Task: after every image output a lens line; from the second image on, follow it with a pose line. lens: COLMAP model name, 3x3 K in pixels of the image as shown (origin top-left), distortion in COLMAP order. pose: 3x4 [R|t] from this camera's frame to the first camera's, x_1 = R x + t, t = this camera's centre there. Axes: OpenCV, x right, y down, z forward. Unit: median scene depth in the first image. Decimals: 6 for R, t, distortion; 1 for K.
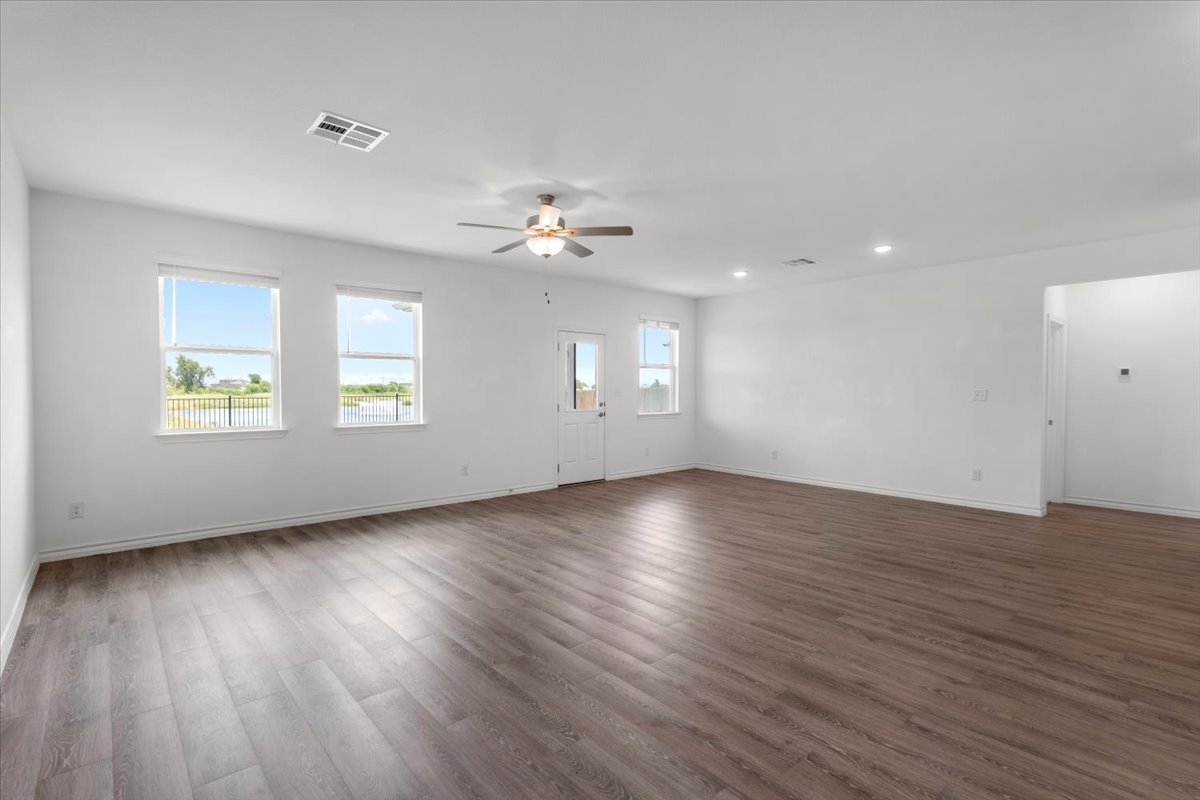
lens RADIAL K [[564.6, 0, 606.1], [0, 564.6, 399.9], [0, 0, 1]] dist [0.008972, -0.000912]
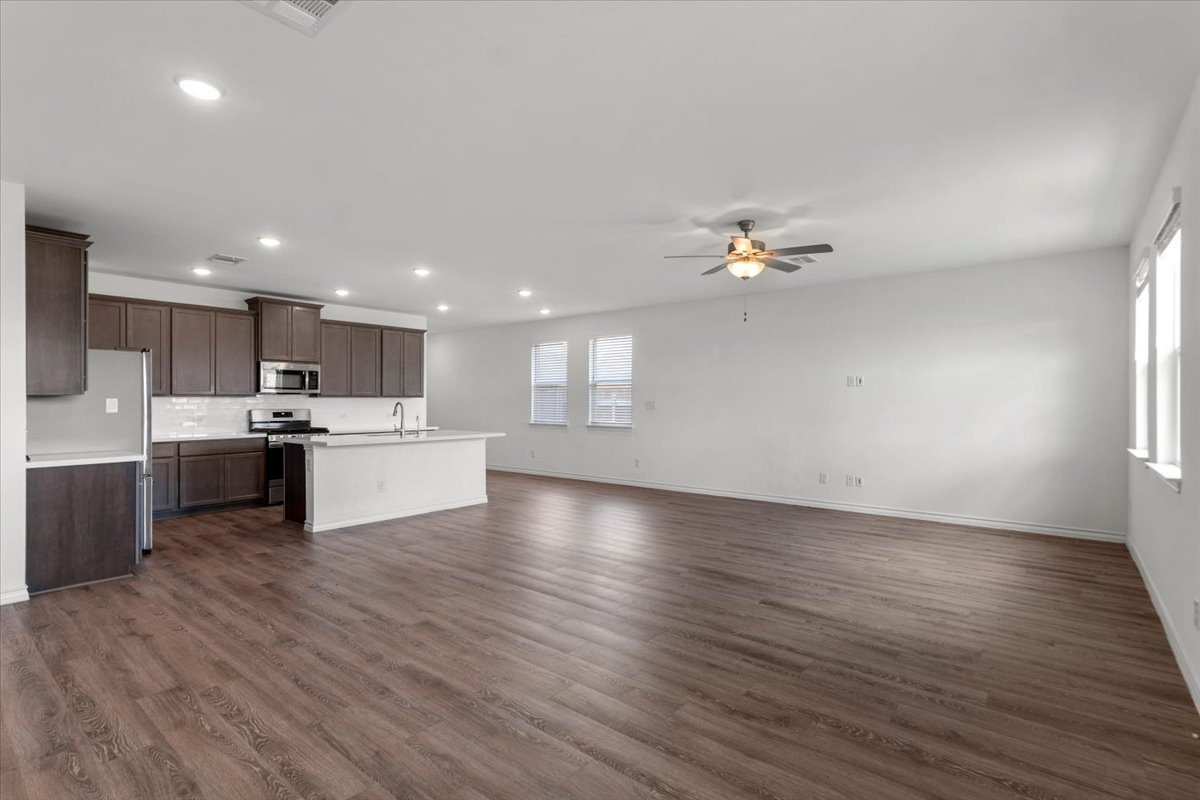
lens RADIAL K [[564.6, 0, 609.3], [0, 564.6, 400.5], [0, 0, 1]] dist [0.008972, -0.000912]
pose [[-0.985711, -0.002972, -0.168419, 0.268521], [-0.006268, 0.999799, 0.019039, -0.035170], [0.168329, 0.019823, -0.985532, 1.661748]]
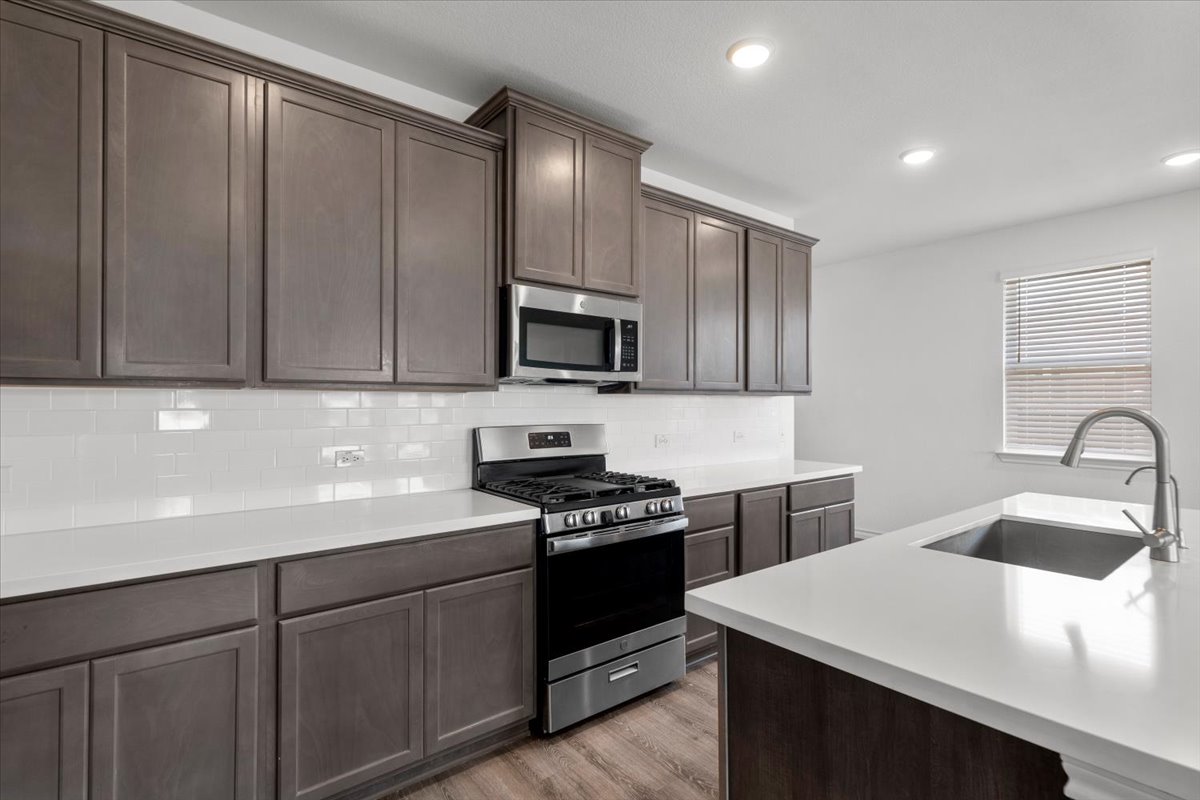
lens RADIAL K [[564.6, 0, 603.2], [0, 564.6, 400.2], [0, 0, 1]] dist [0.008972, -0.000912]
pose [[-0.998701, -0.002253, 0.050905, 0.784718], [-0.001578, 0.999910, 0.013310, -0.010485], [-0.050930, 0.013213, -0.998615, 0.596006]]
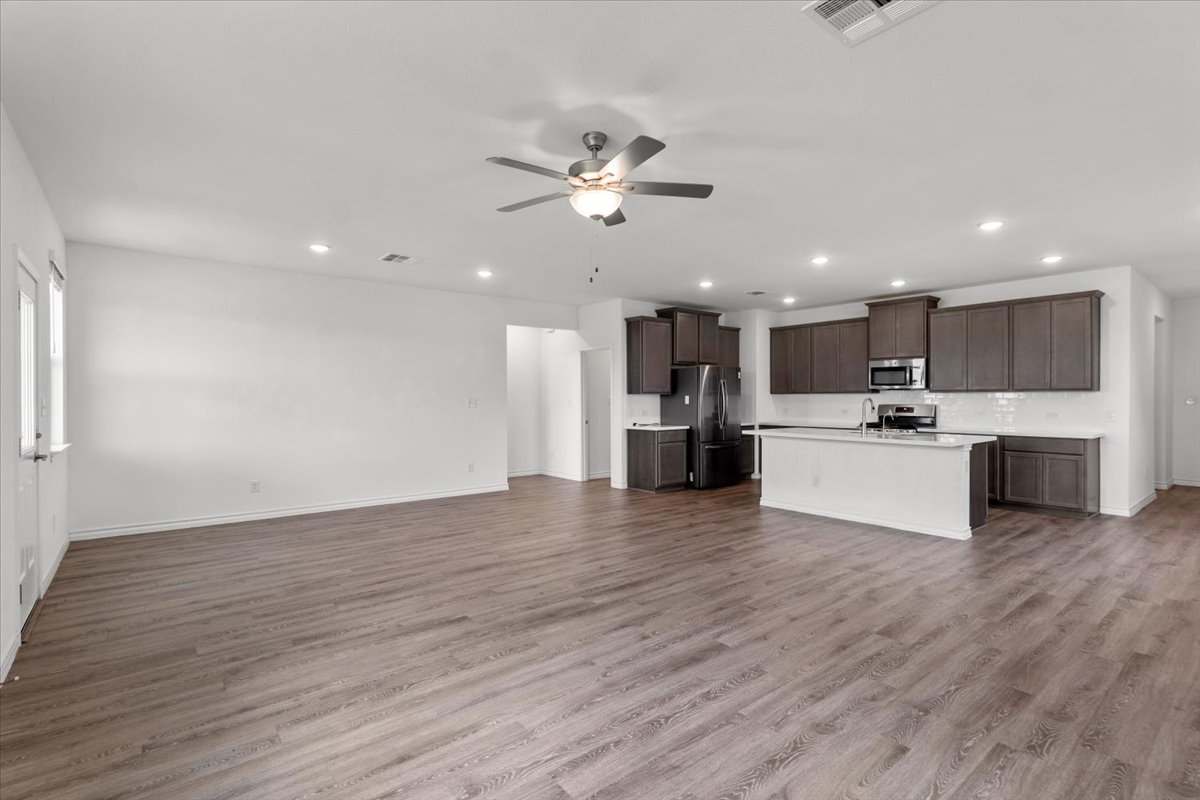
lens RADIAL K [[564.6, 0, 607.7], [0, 564.6, 400.7], [0, 0, 1]] dist [0.008972, -0.000912]
pose [[0.035041, -0.007613, 0.999357, -0.693174], [0.023304, 0.999705, 0.006799, -0.018547], [-0.999114, 0.023050, 0.035208, 0.797760]]
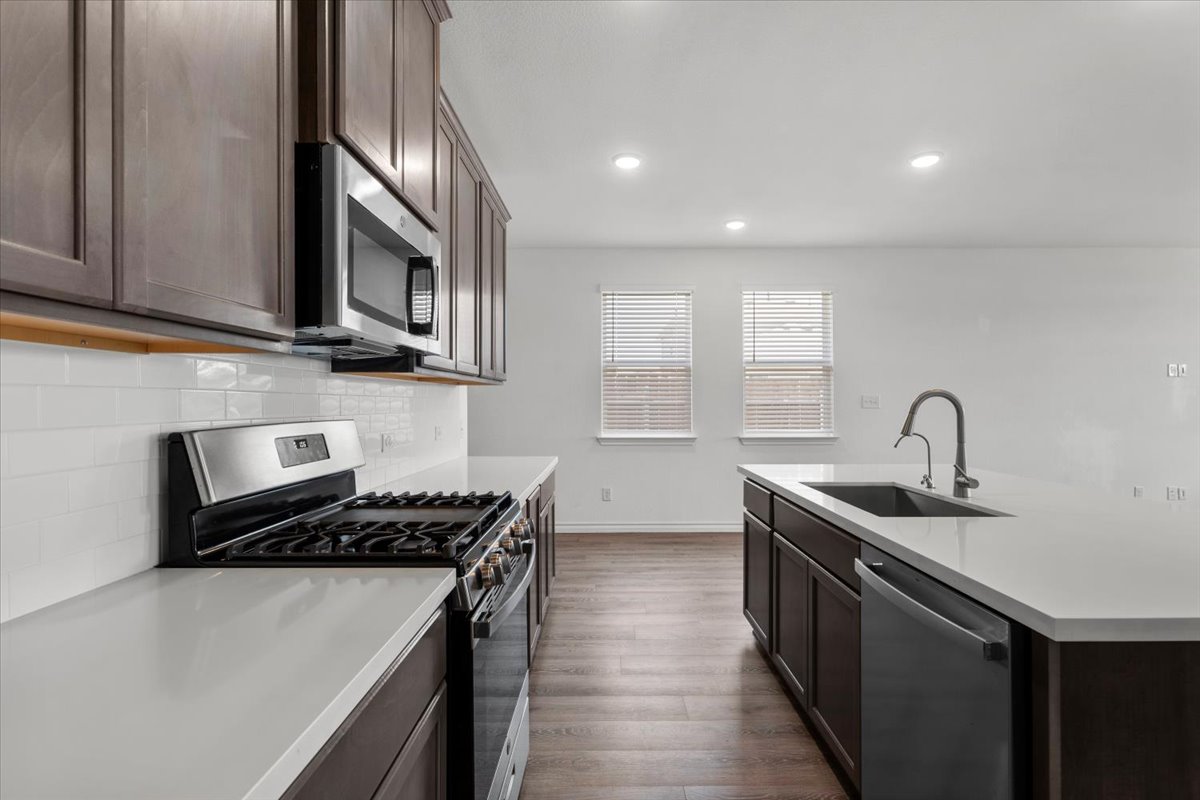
lens RADIAL K [[564.6, 0, 613.0], [0, 564.6, 398.8], [0, 0, 1]] dist [0.008972, -0.000912]
pose [[-0.659214, -0.004166, -0.751944, 0.983263], [-0.014861, 0.999862, 0.007488, 0.003472], [0.751808, 0.016111, -0.659185, 0.380107]]
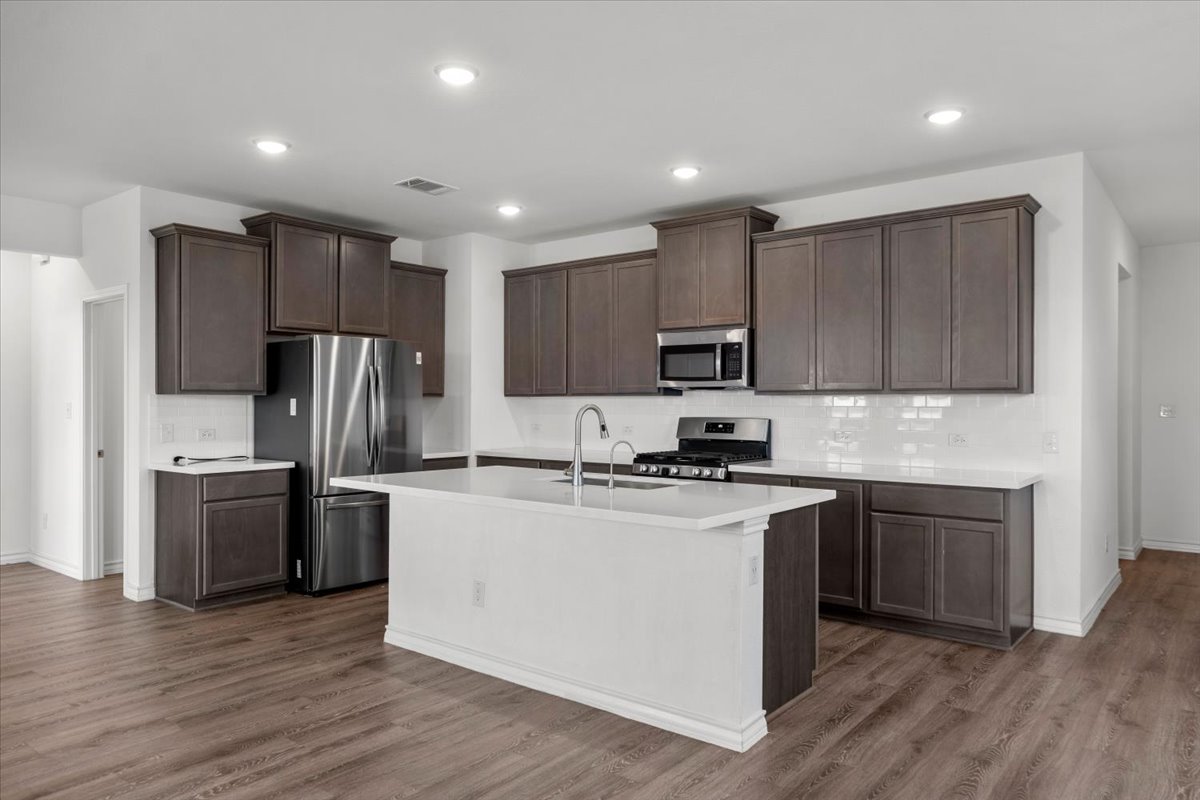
lens RADIAL K [[800.0, 0, 609.6], [0, 800.0, 401.2], [0, 0, 1]] dist [-0.006805, 0.016203]
pose [[-0.174104, -0.001025, 0.984727, -0.226599], [0.017522, 0.999838, 0.004139, -0.009494], [-0.984571, 0.017975, -0.174058, 0.400202]]
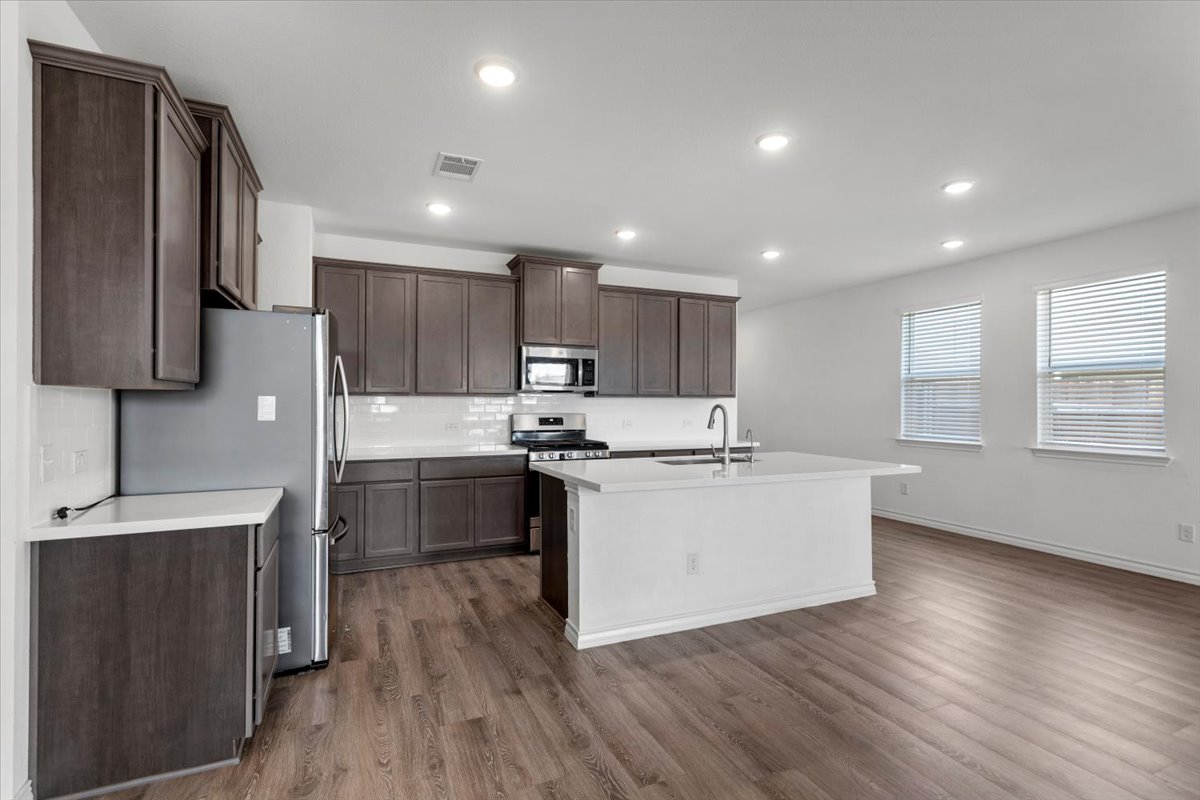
lens RADIAL K [[564.6, 0, 605.7], [0, 564.6, 400.5], [0, 0, 1]] dist [0.008972, -0.000912]
pose [[-0.954294, -0.004860, 0.298830, 0.448875], [-0.000042, 0.999870, 0.016126, -0.020317], [-0.298870, 0.015377, -0.954170, 1.033067]]
